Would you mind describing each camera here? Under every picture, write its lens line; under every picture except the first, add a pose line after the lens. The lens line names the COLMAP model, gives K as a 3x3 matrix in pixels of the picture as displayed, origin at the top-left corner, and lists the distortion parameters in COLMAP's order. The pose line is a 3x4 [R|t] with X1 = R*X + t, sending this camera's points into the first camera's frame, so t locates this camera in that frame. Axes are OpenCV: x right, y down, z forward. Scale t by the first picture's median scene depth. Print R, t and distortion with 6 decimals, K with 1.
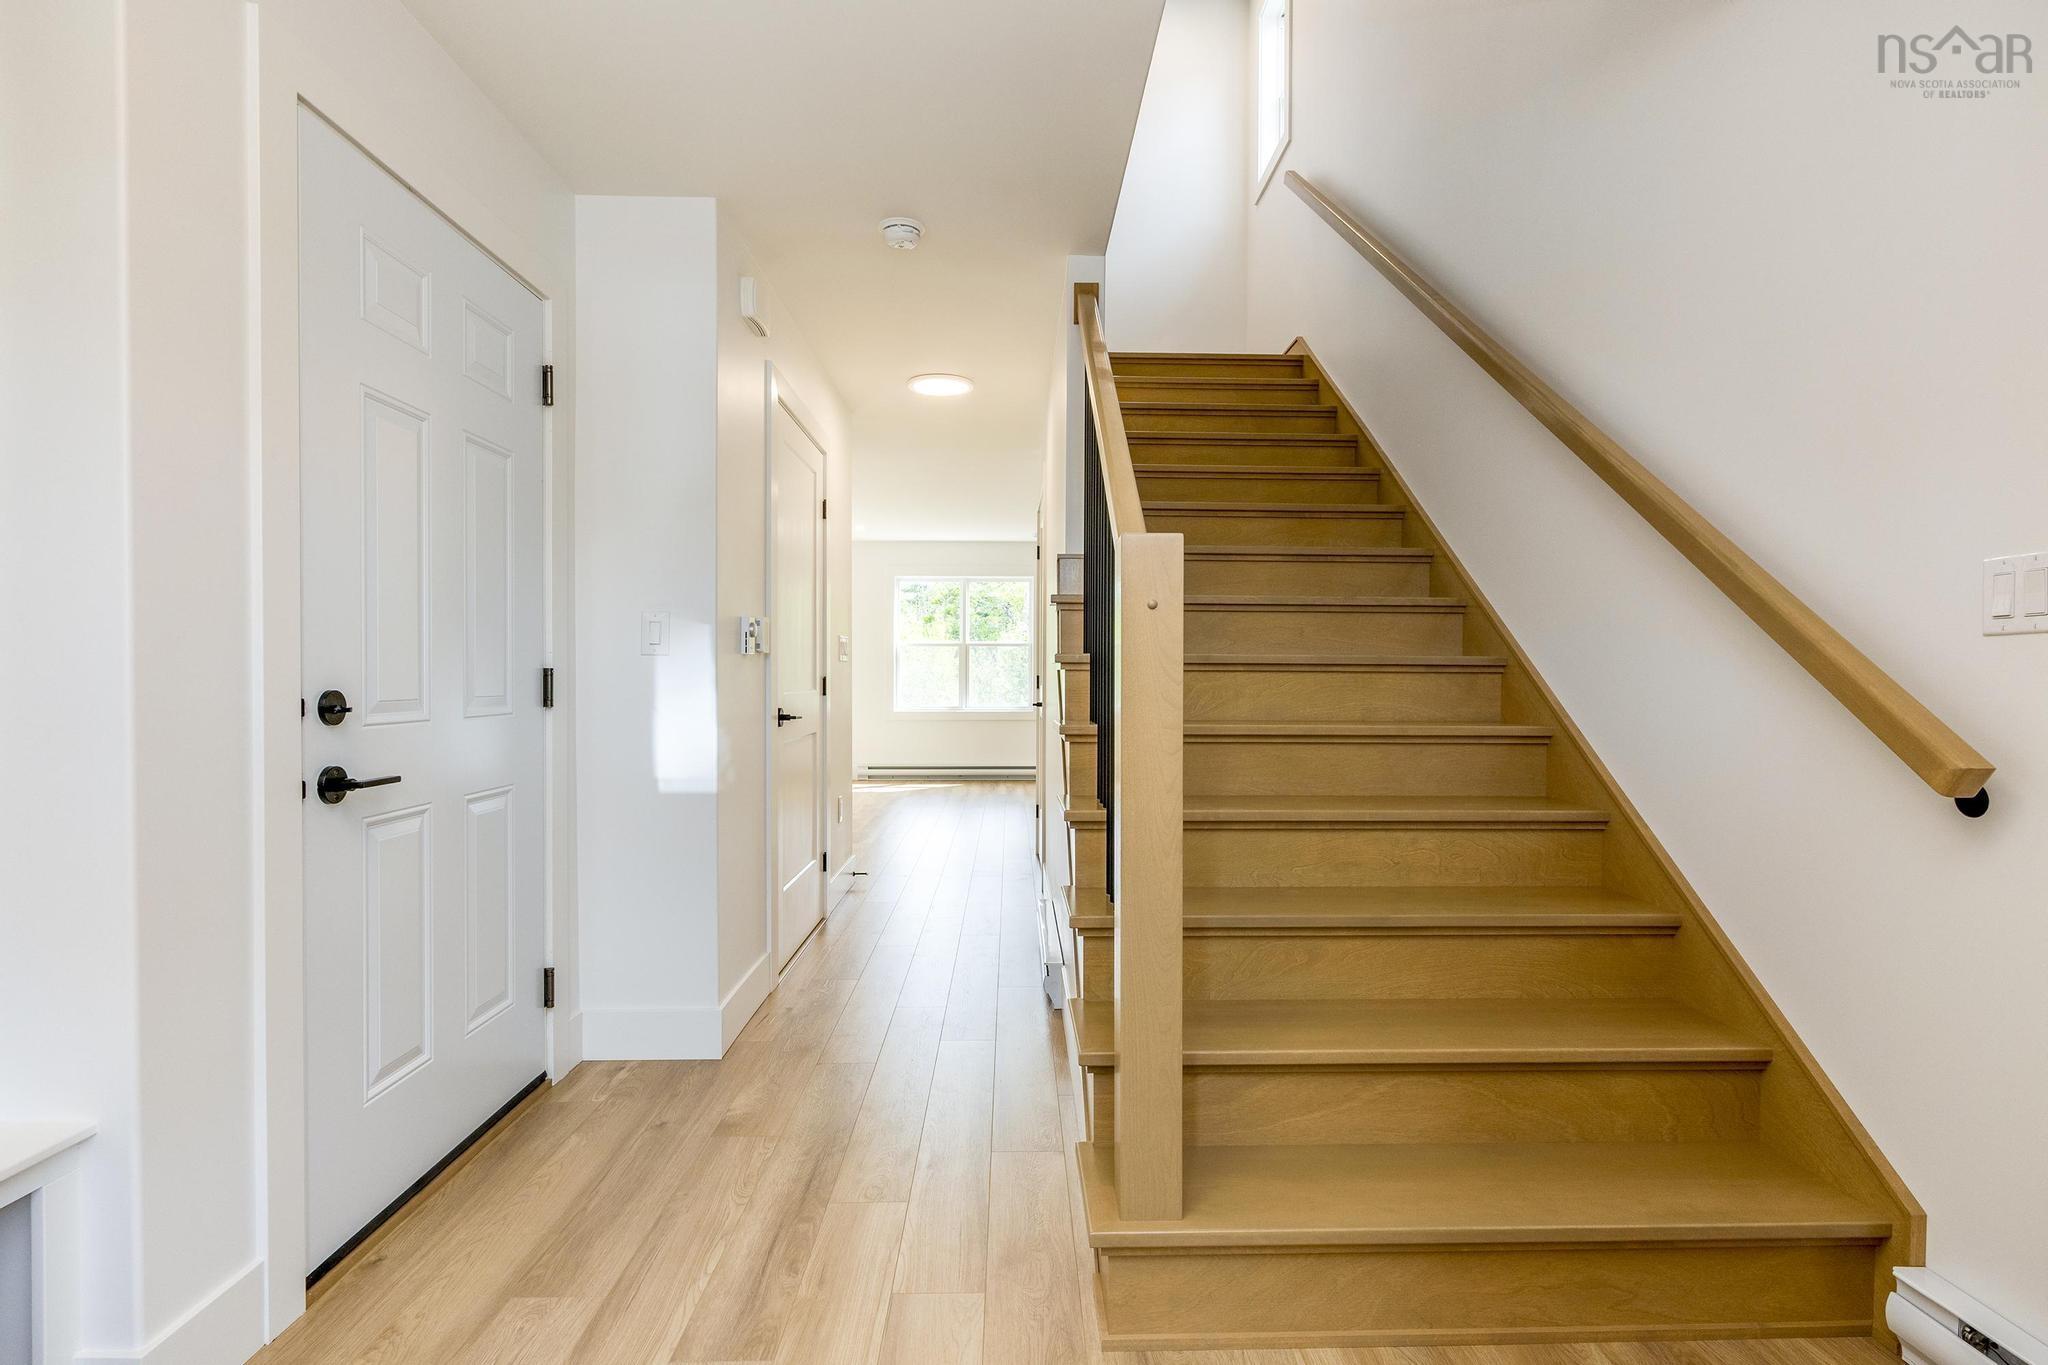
lens RADIAL K [[1013.9, 0, 1028.4], [0, 1013.9, 679.1], [0, 0, 1]] dist [0.011518, -0.001148]
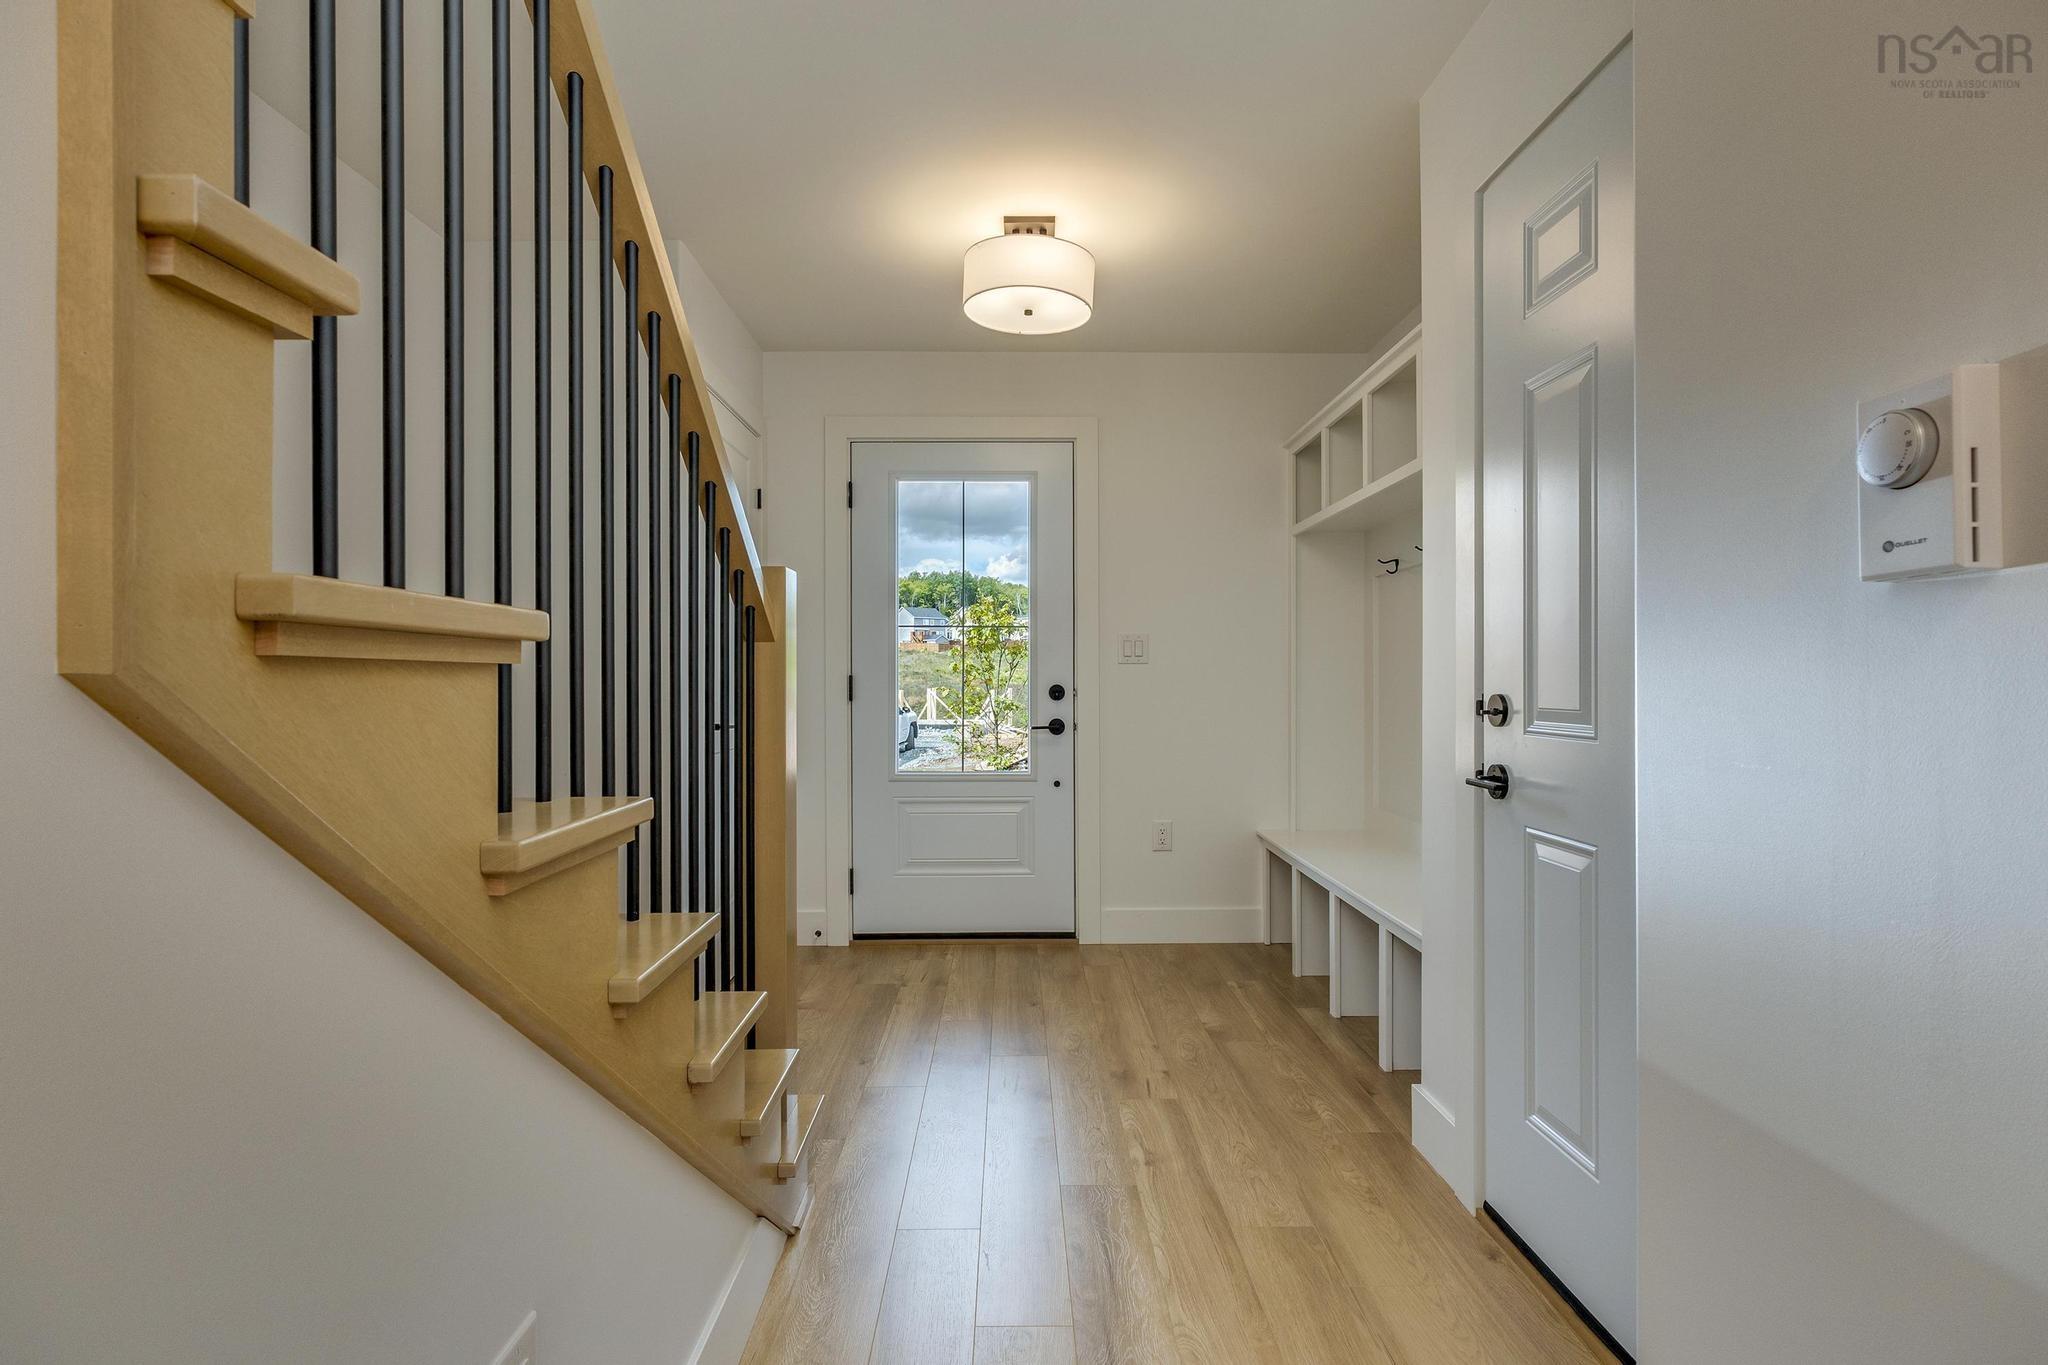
lens RADIAL K [[1013.9, 0, 1023.2], [0, 1013.9, 679.7], [0, 0, 1]] dist [0.011518, -0.001148]
pose [[-0.999975, 0.004083, 0.005826, -0.182033], [0.004097, 0.999989, 0.002376, -0.006714], [-0.005816, 0.002400, -0.999980, 2.026362]]
